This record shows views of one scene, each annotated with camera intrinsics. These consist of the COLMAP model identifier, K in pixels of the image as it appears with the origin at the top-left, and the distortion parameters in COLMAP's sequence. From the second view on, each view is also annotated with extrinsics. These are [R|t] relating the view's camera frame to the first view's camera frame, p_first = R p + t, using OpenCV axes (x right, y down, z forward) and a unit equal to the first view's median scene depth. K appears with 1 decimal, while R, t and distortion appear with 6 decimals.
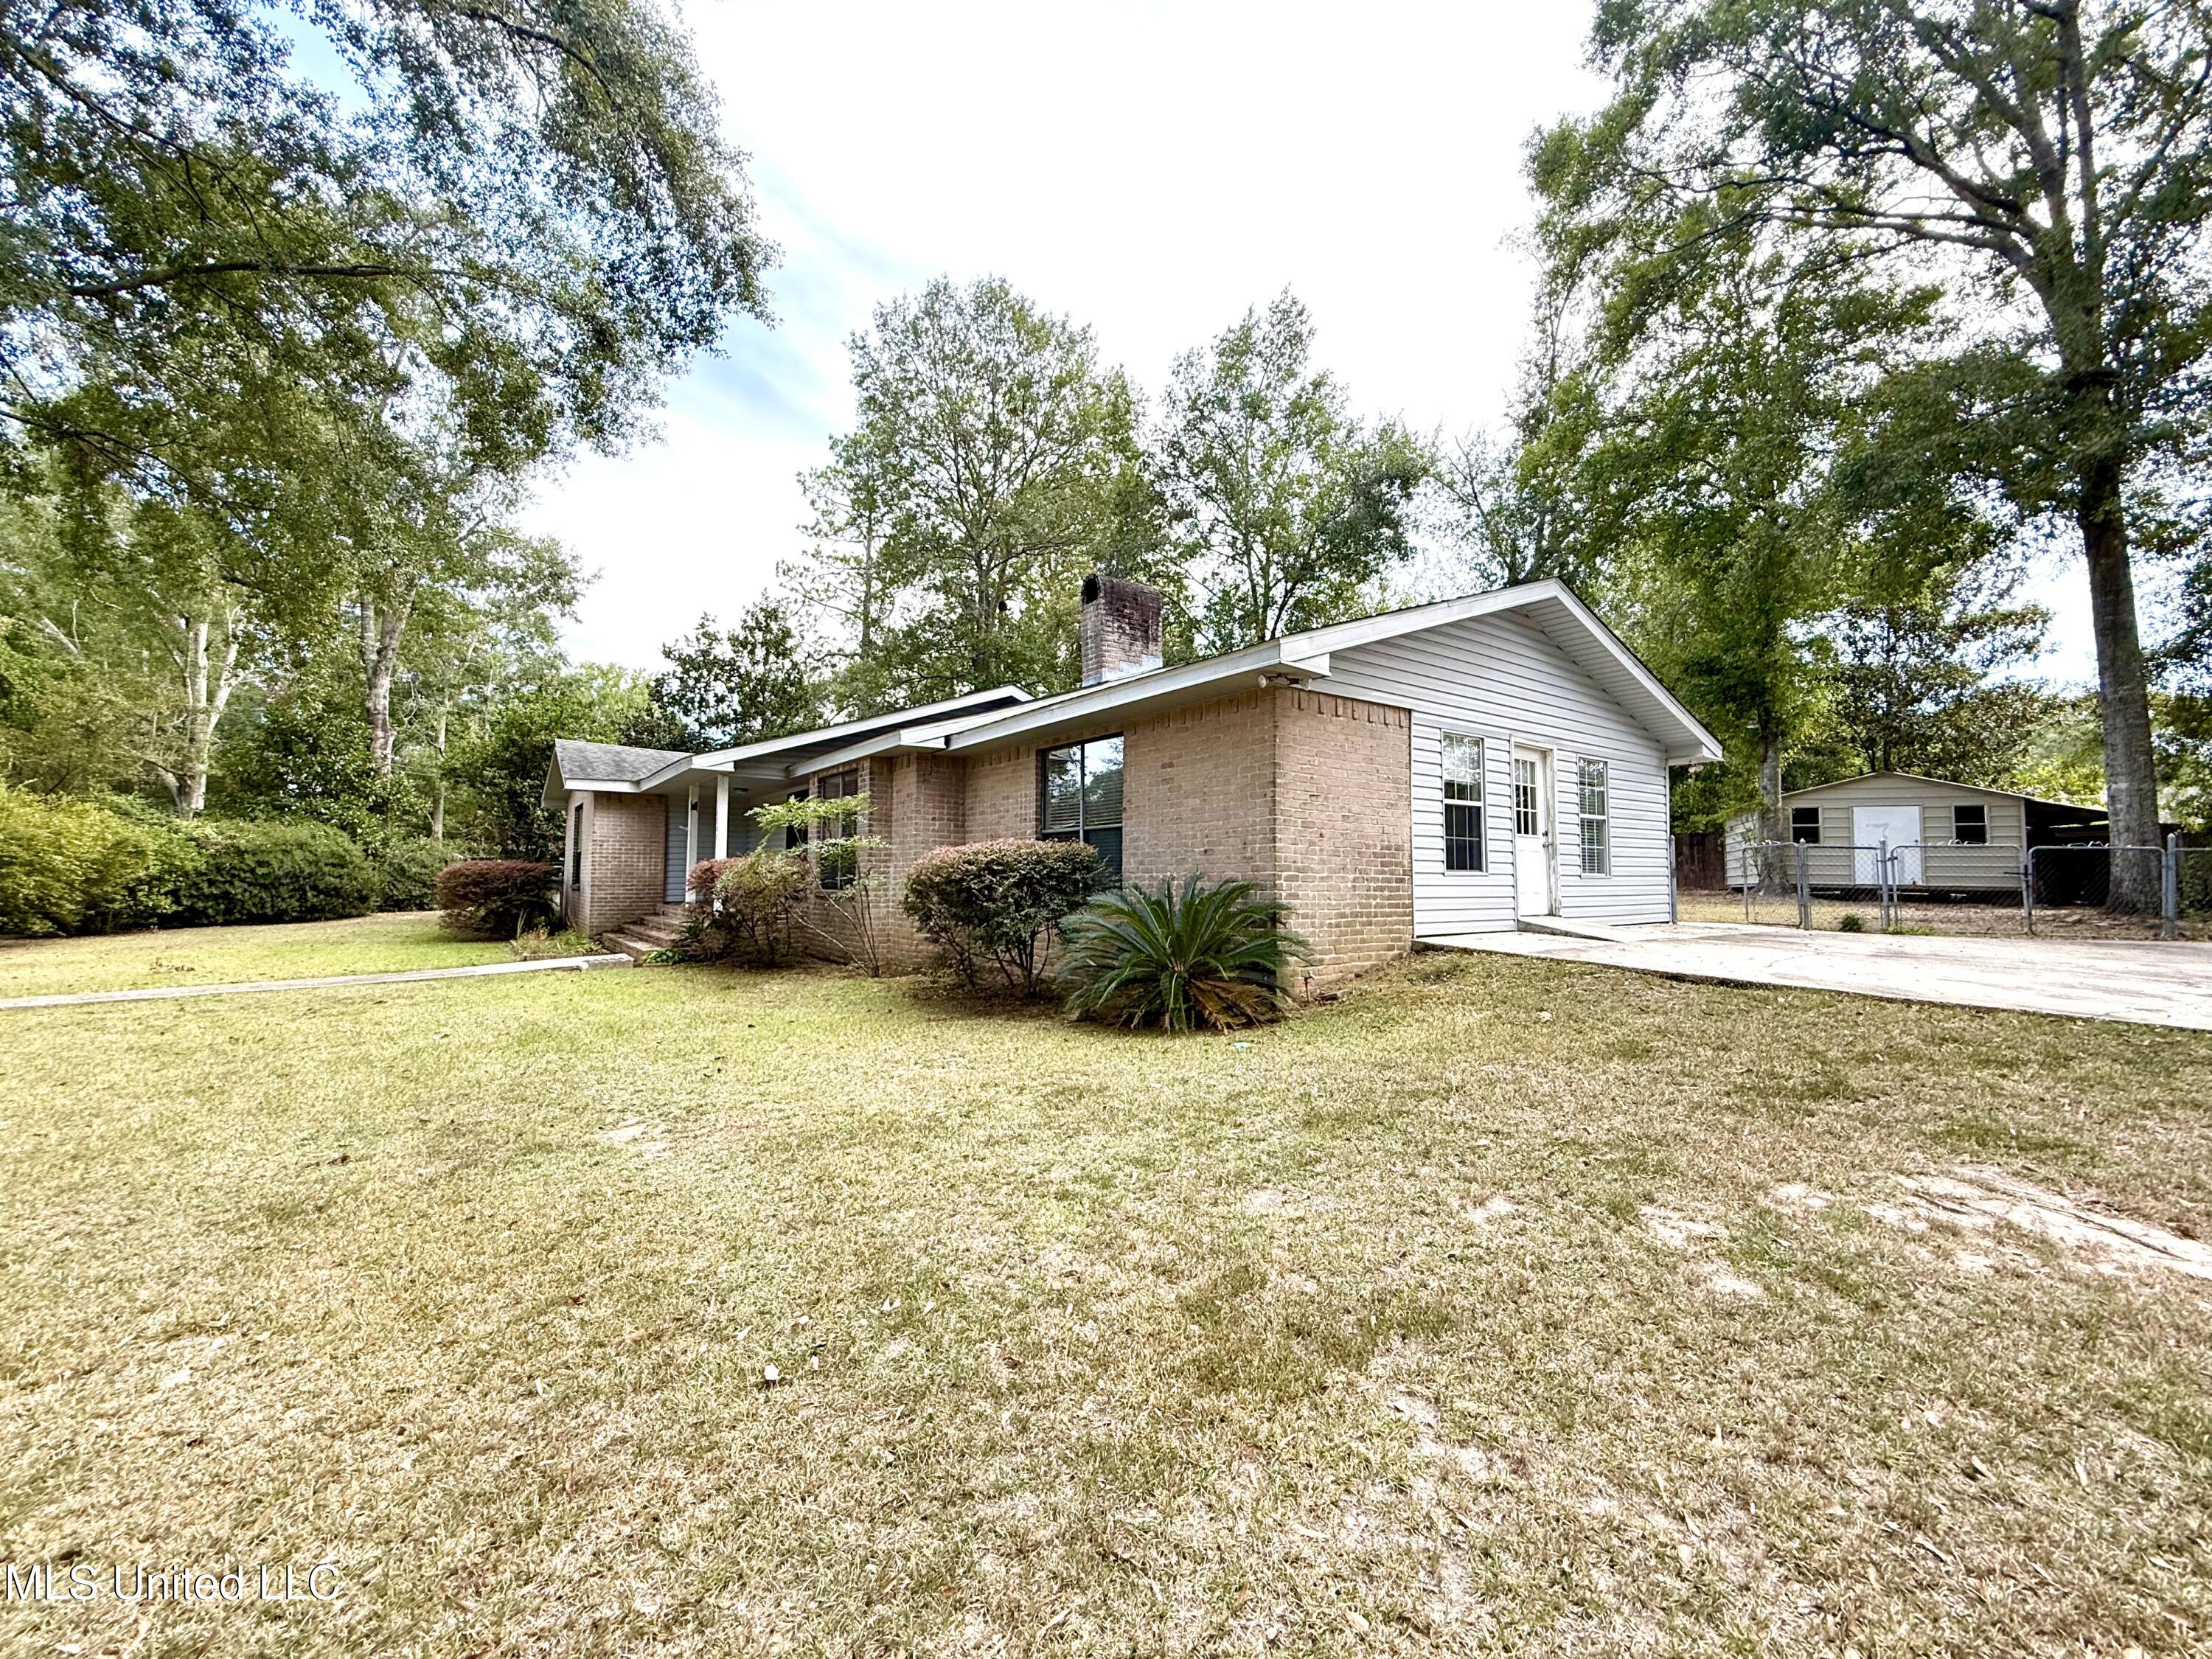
lens RADIAL K [[889.4, 0, 1102.1], [0, 889.4, 824.0], [0, 0, 1]] dist [0.000705, -0.000055]
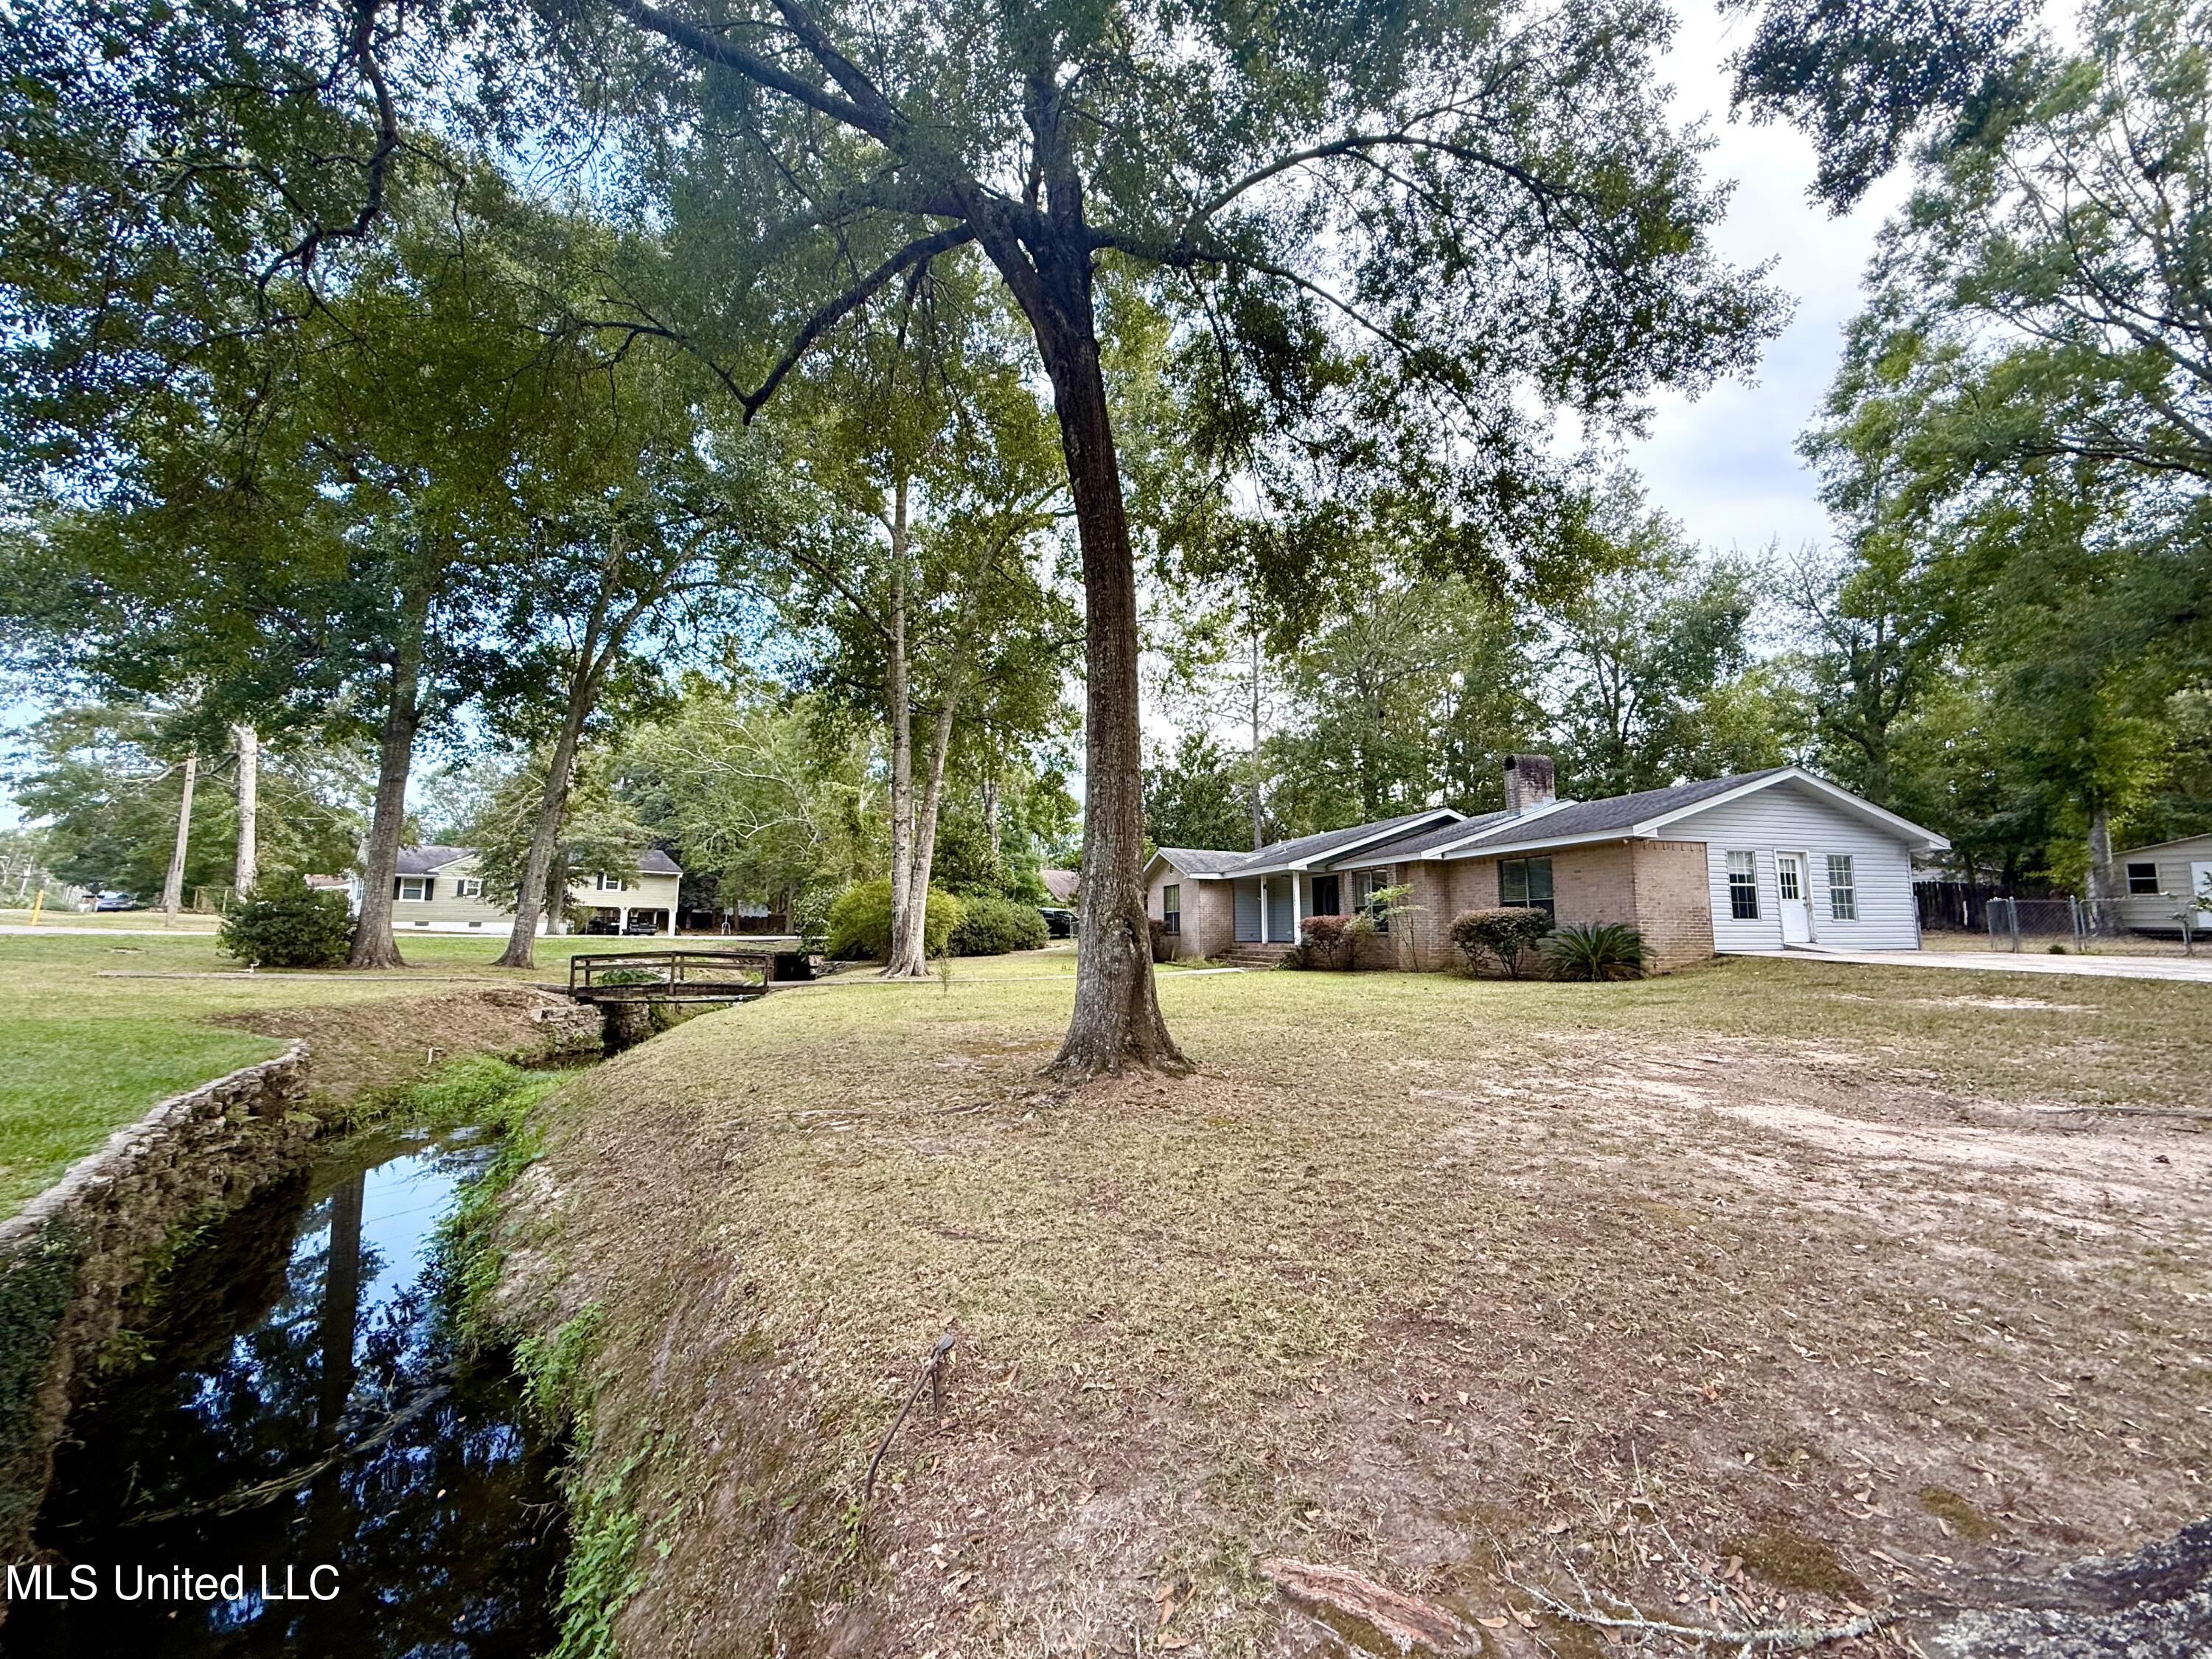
lens RADIAL K [[889.4, 0, 1102.1], [0, 889.4, 824.0], [0, 0, 1]] dist [0.000705, -0.000055]
pose [[0.939080, -0.046284, -0.340568, -0.137464], [0.025455, 0.997536, -0.065379, -0.034853], [0.342755, 0.052727, 0.937944, -0.731085]]
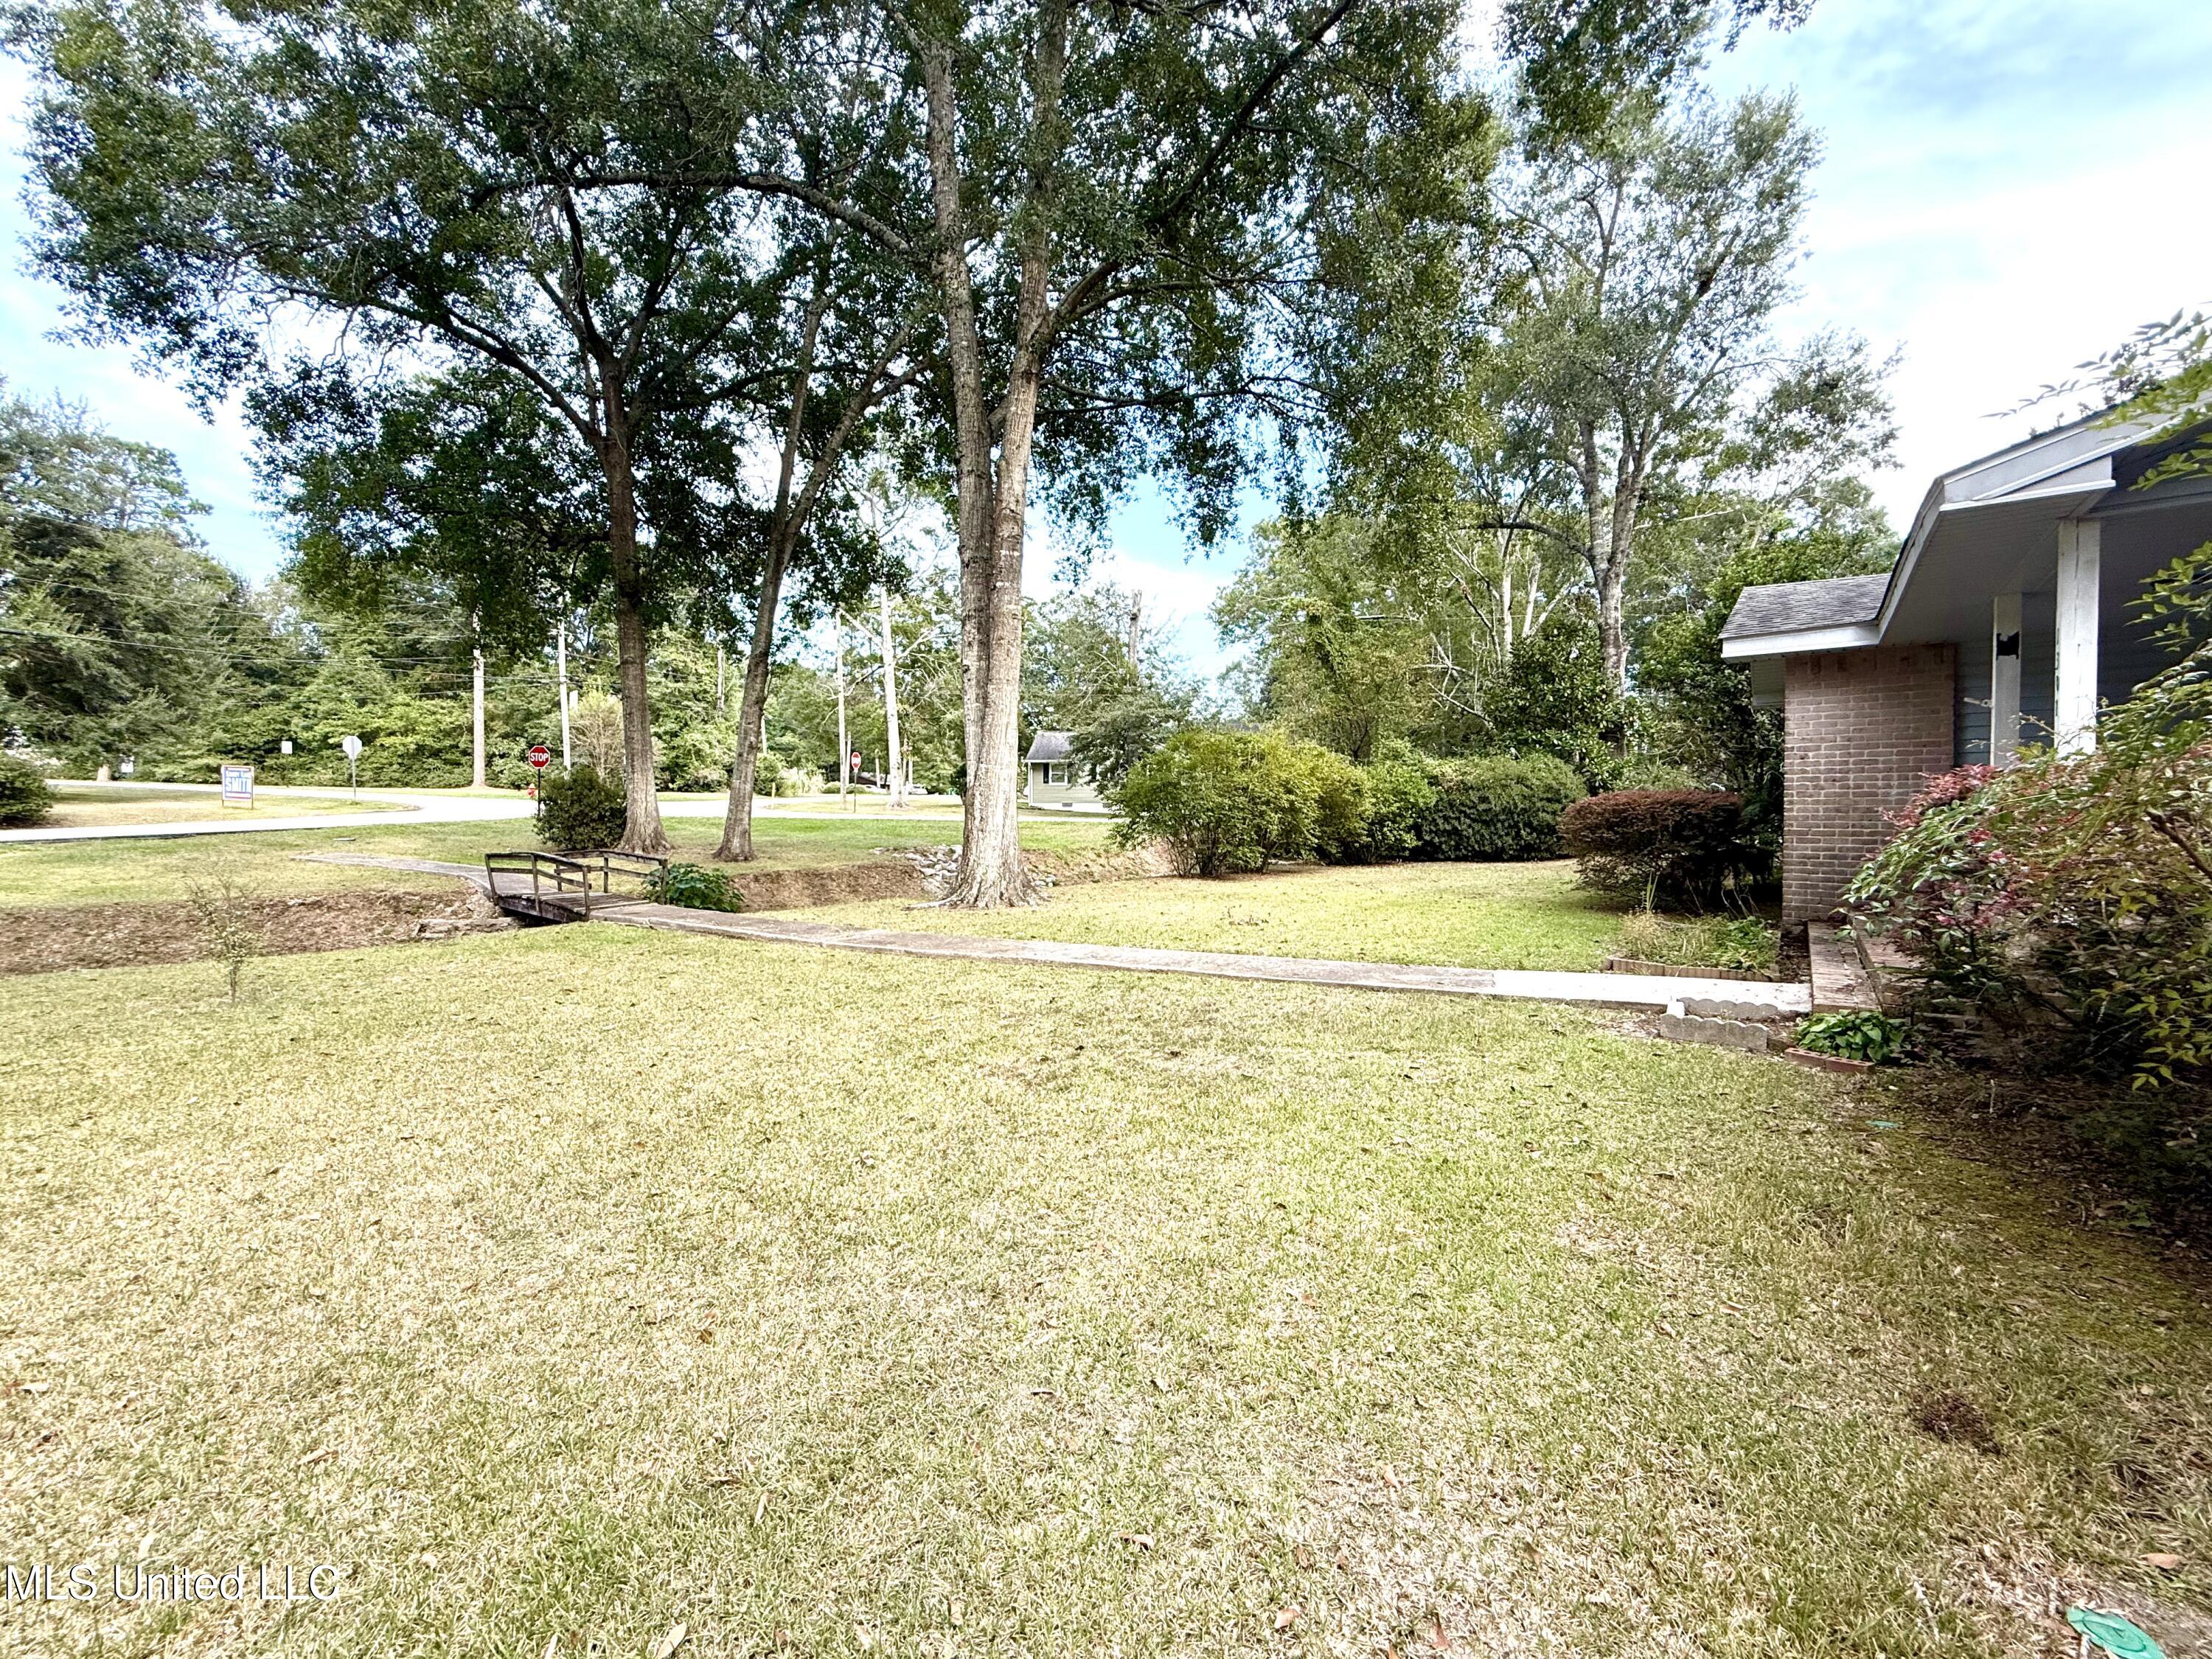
lens RADIAL K [[889.4, 0, 1102.1], [0, 889.4, 824.0], [0, 0, 1]] dist [0.000705, -0.000055]
pose [[0.261769, 0.009400, -0.965085, -0.141819], [0.056820, 0.998068, 0.025133, 0.028277], [0.963456, -0.061416, 0.260729, 0.417882]]
